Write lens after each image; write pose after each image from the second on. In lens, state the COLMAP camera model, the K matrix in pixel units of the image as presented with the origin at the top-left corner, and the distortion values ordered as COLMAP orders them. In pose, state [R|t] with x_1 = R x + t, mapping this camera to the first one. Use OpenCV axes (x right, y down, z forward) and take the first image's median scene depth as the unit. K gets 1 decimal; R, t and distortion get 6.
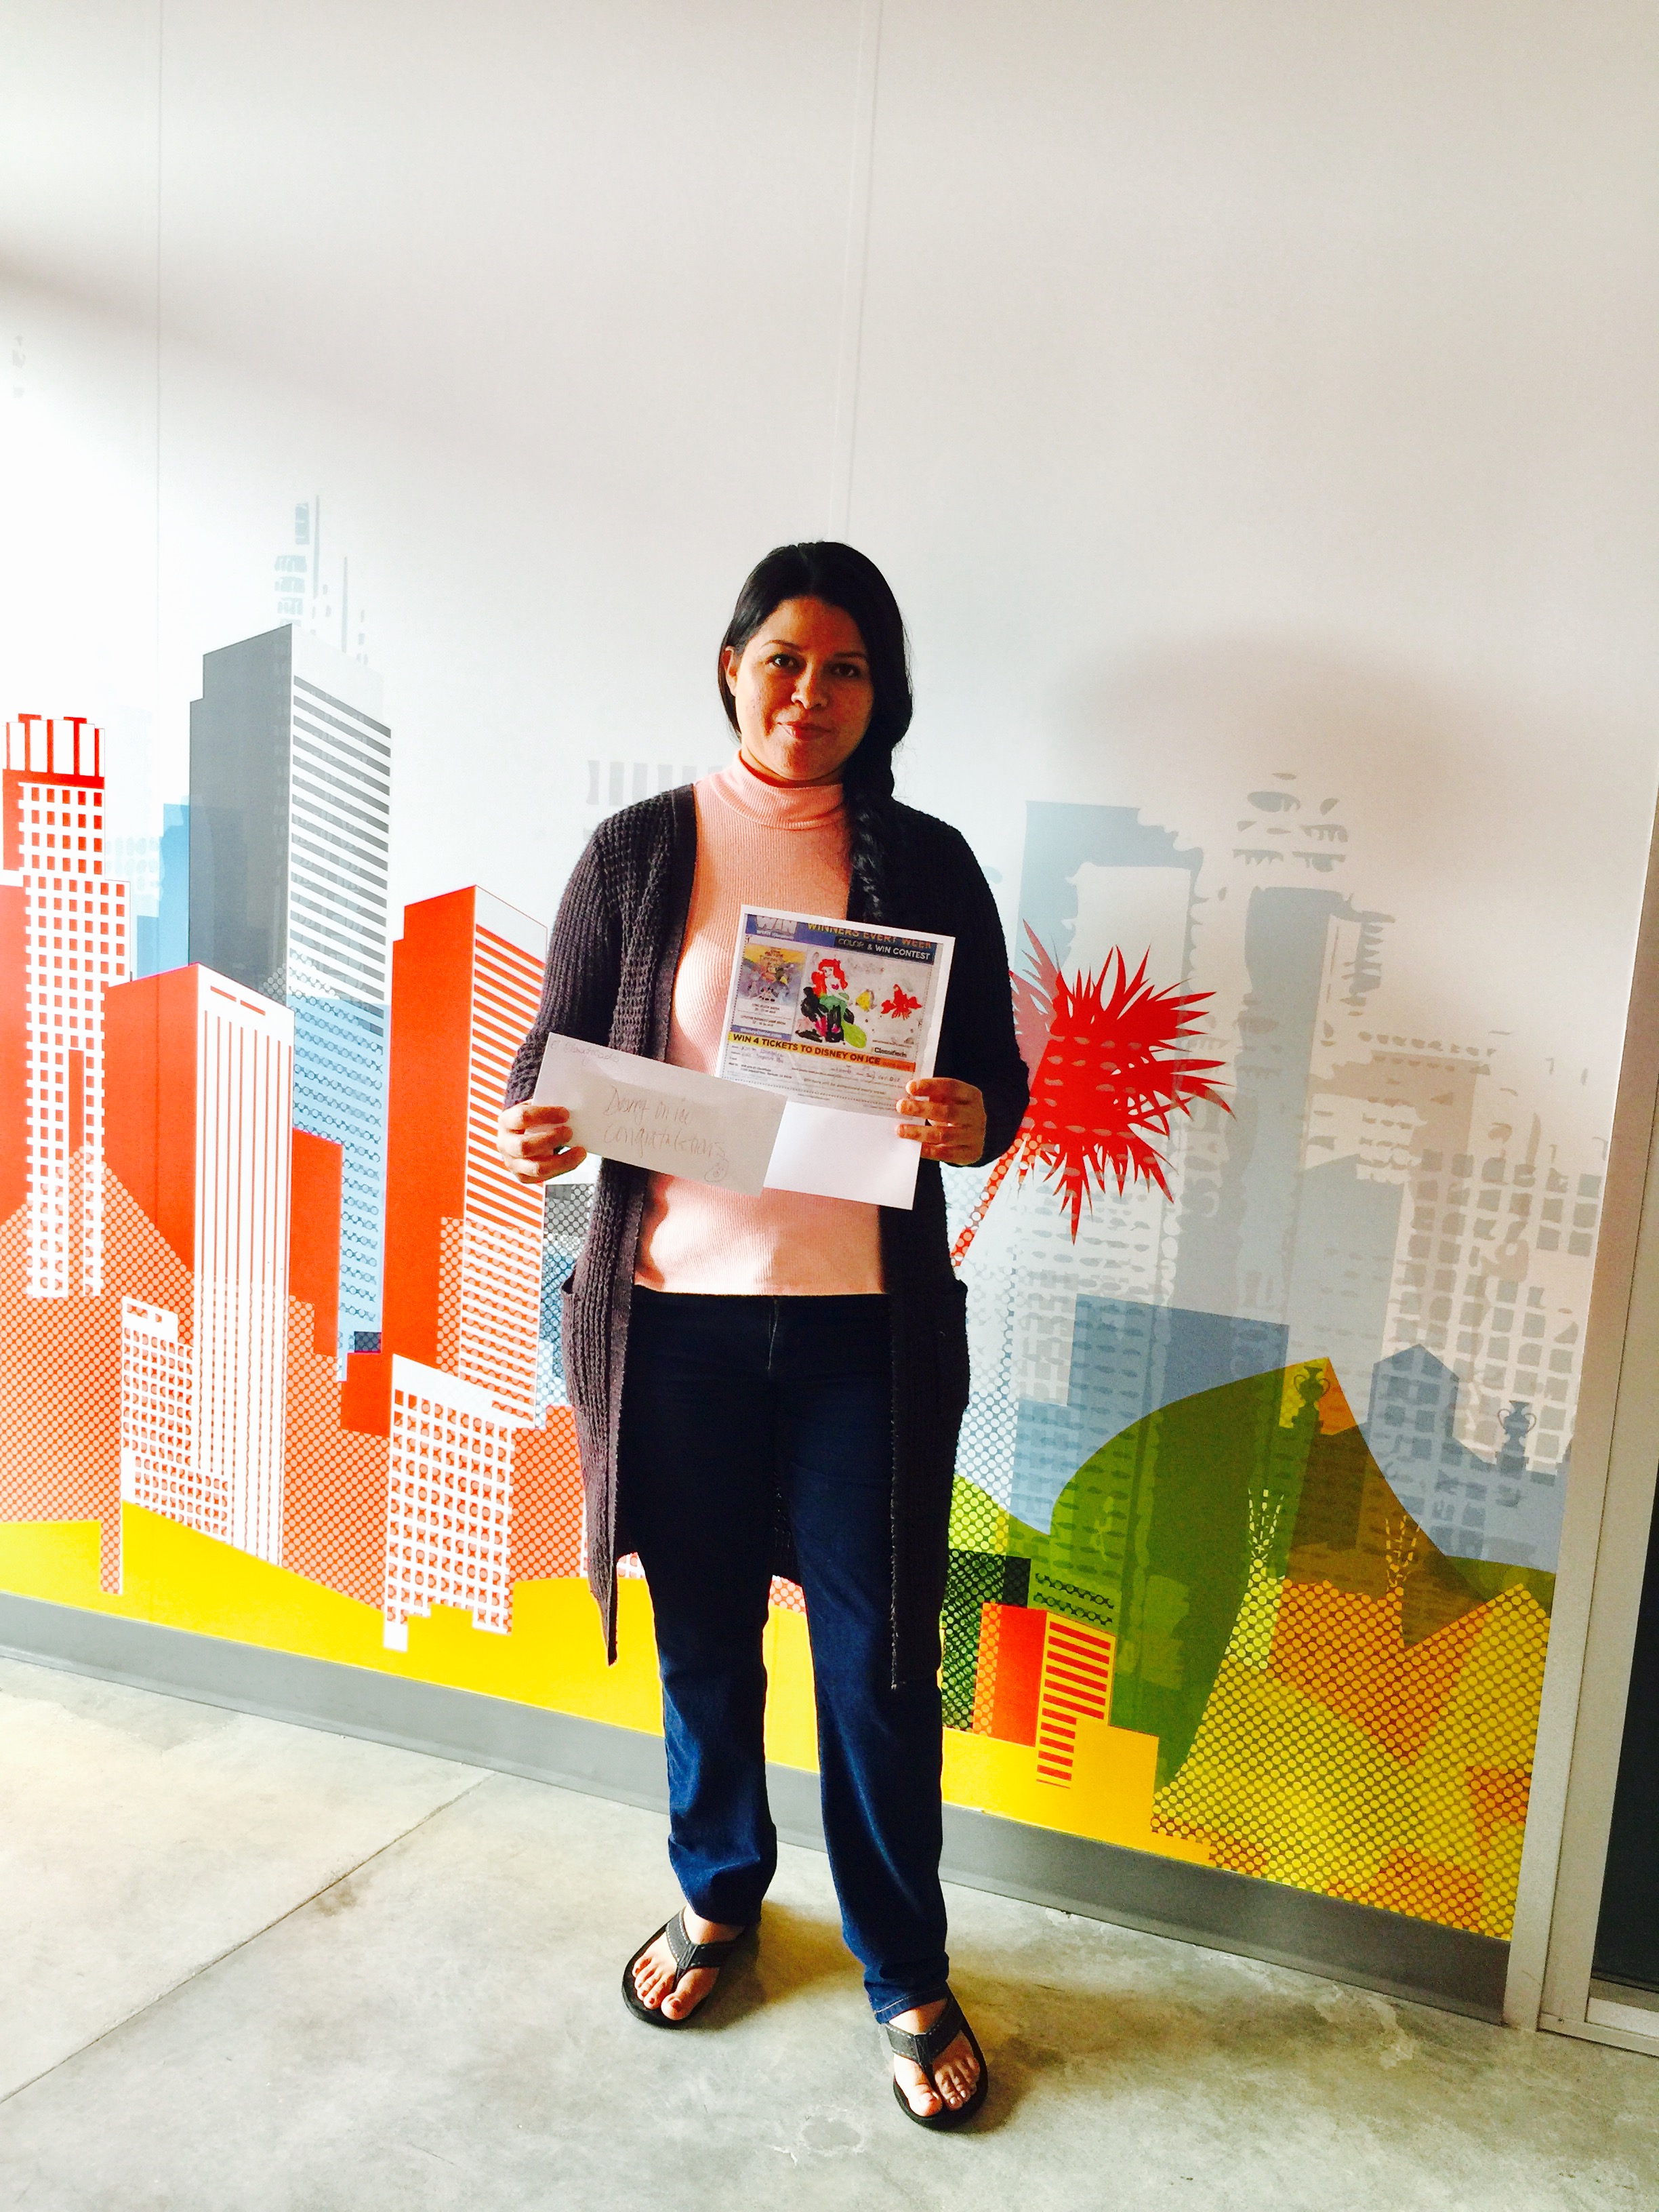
lens RADIAL K [[1974.6, 0, 844.5], [0, 1974.6, 1117.0], [0, 0, 1]] dist [0.071220, -0.085556]
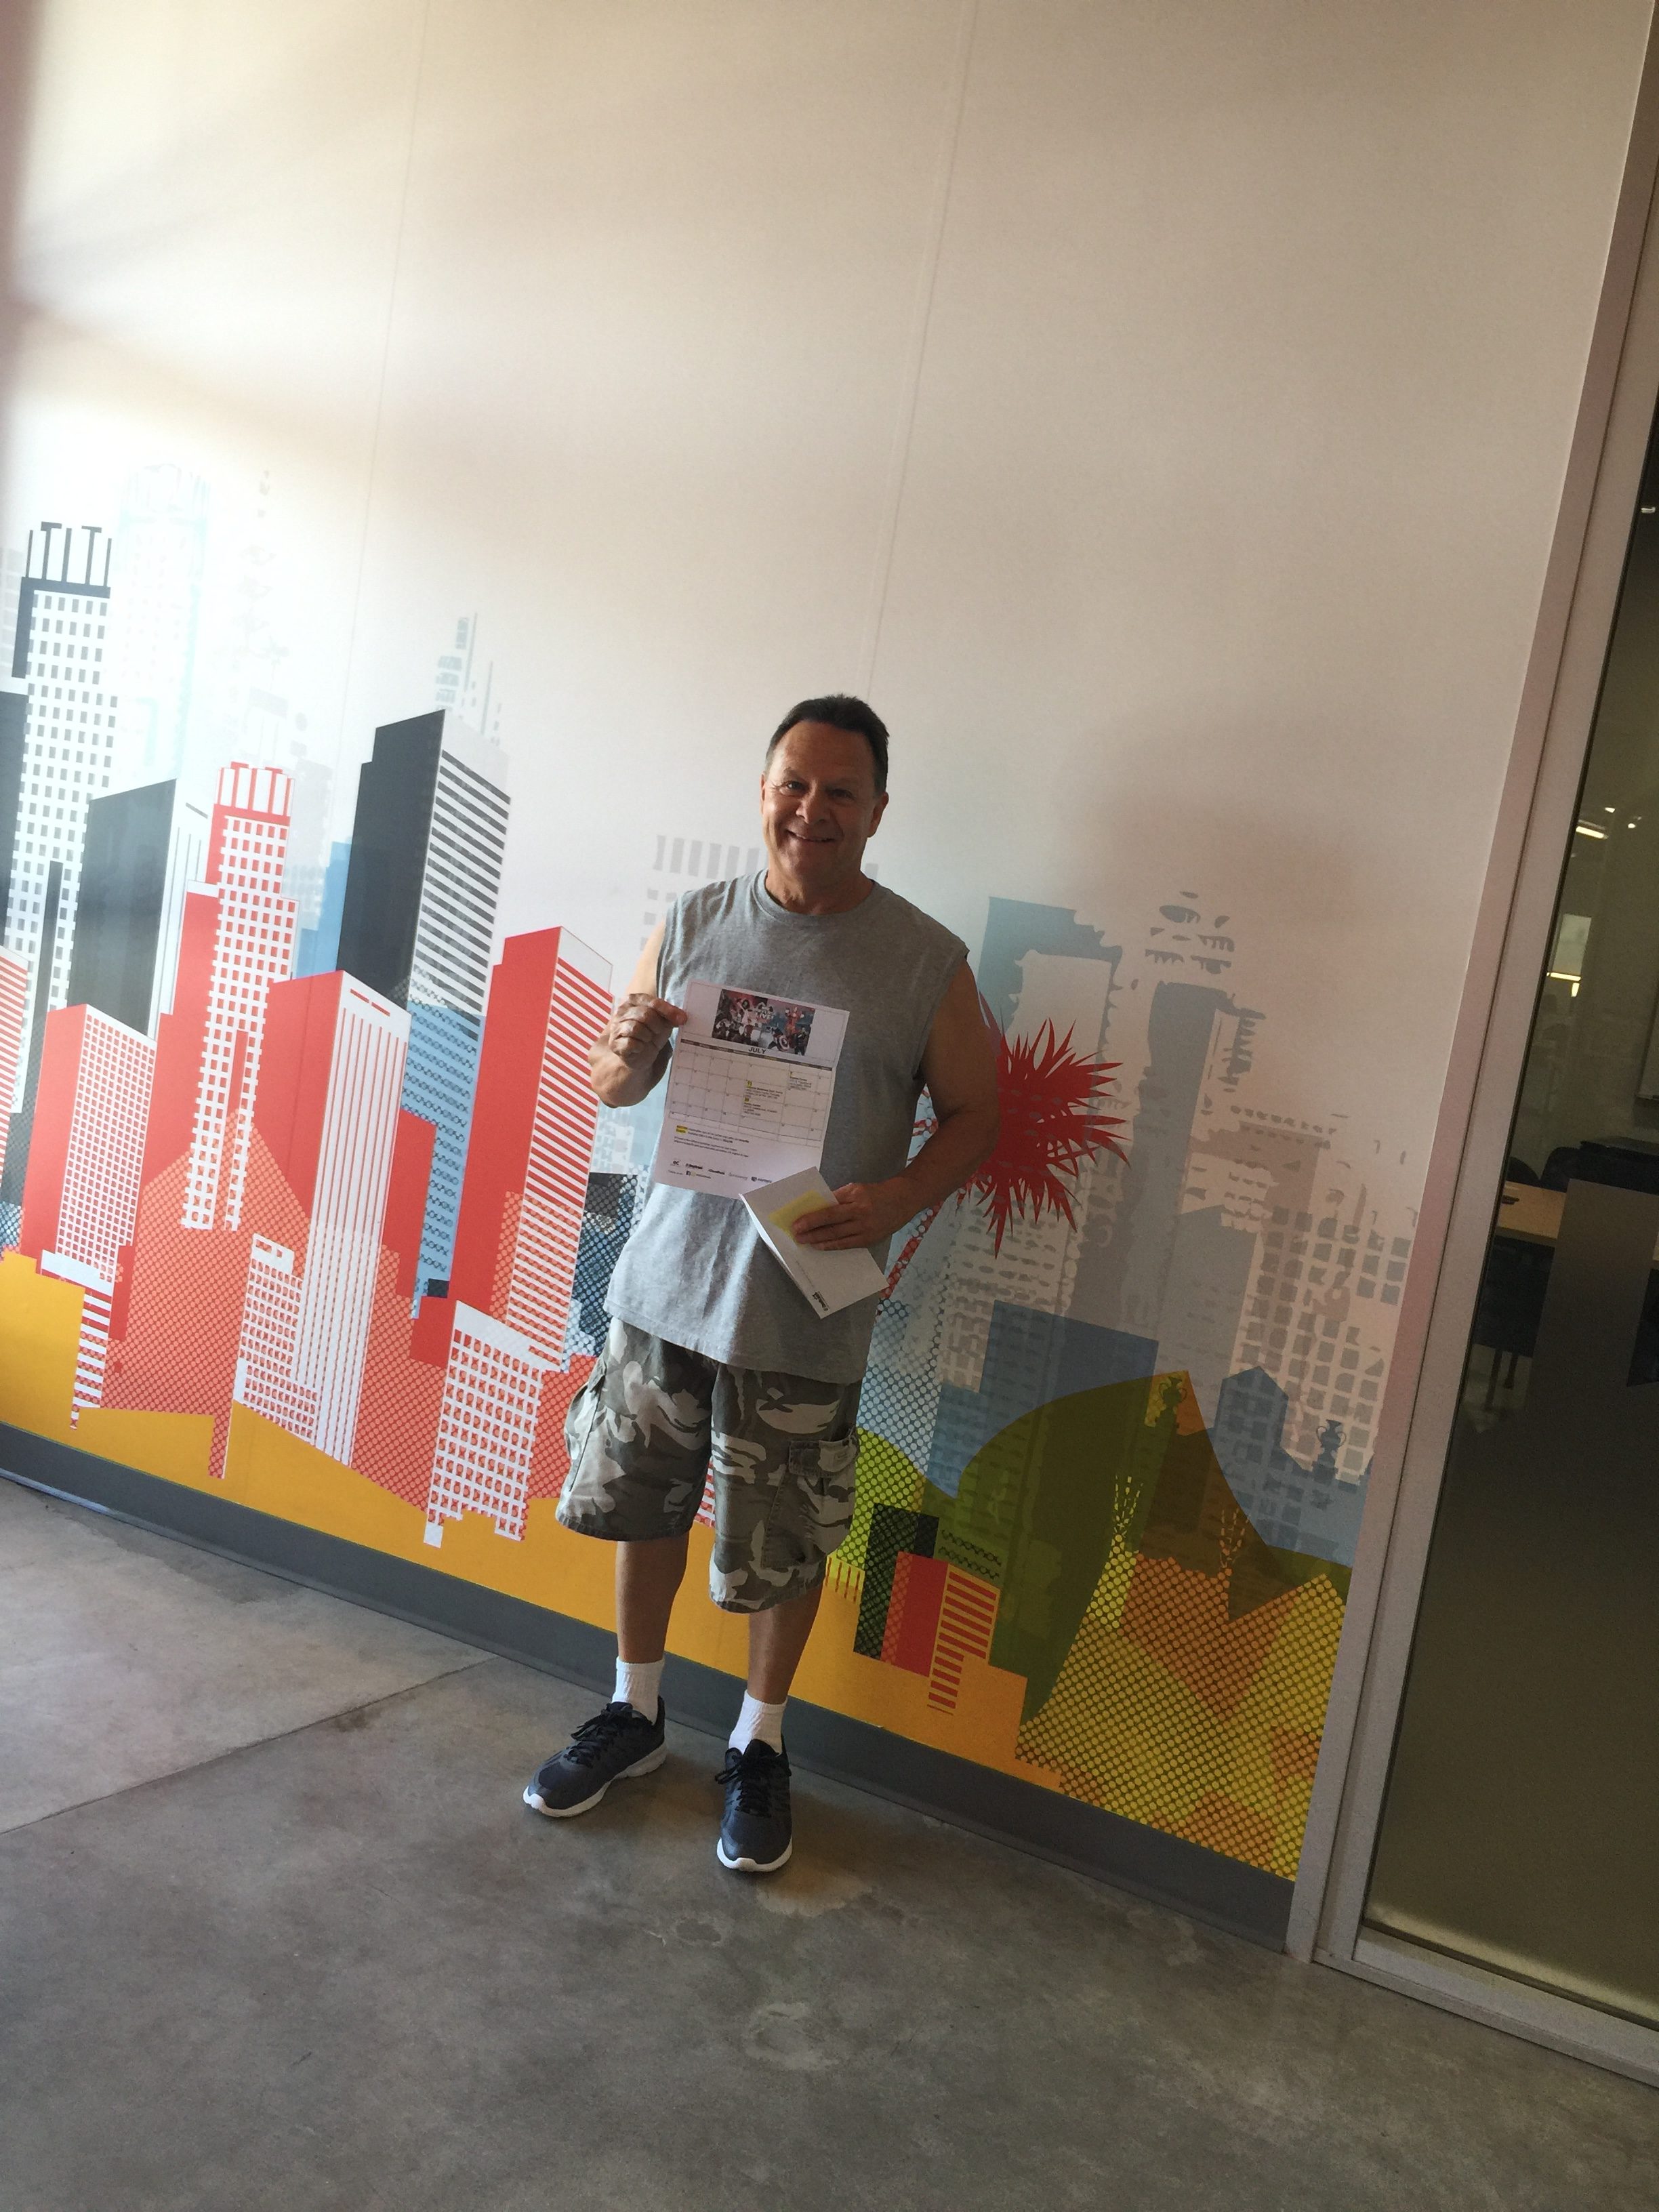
lens RADIAL K [[1974.6, 0, 834.3], [0, 1974.6, 1100.3], [0, 0, 1]] dist [0.071220, -0.085556]
pose [[0.989511, 0.101925, -0.102364, 0.129843], [-0.108182, 0.992464, -0.057545, 0.047286], [0.095727, 0.068016, 0.993081, -0.225767]]
